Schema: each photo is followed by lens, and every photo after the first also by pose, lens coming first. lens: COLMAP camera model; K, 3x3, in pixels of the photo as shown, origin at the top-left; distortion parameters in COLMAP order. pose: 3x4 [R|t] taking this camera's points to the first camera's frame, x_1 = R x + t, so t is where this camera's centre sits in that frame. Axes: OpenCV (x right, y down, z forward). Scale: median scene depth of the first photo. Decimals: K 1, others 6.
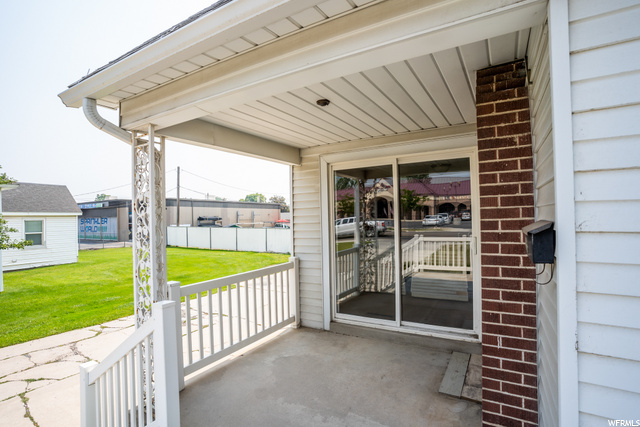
lens RADIAL K [[311.9, 0, 324.1], [0, 311.9, 213.2], [0, 0, 1]] dist [-0.002387, 0.000410]
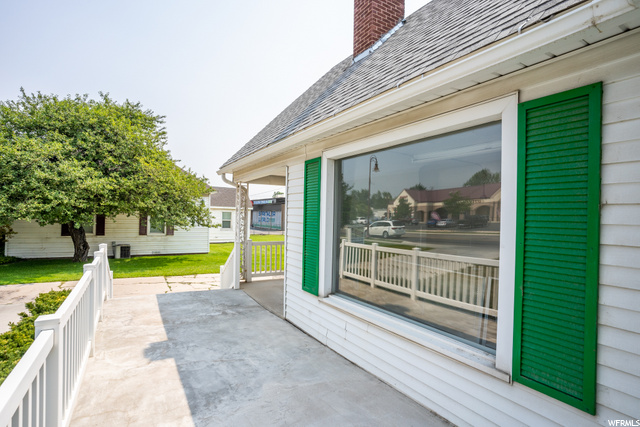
lens RADIAL K [[311.9, 0, 321.6], [0, 311.9, 217.5], [0, 0, 1]] dist [-0.002387, 0.000410]
pose [[0.888459, 0.046598, -0.456584, 0.189938], [-0.038781, 0.998897, 0.026483, -0.008444], [0.457315, -0.005822, 0.889286, -0.158703]]
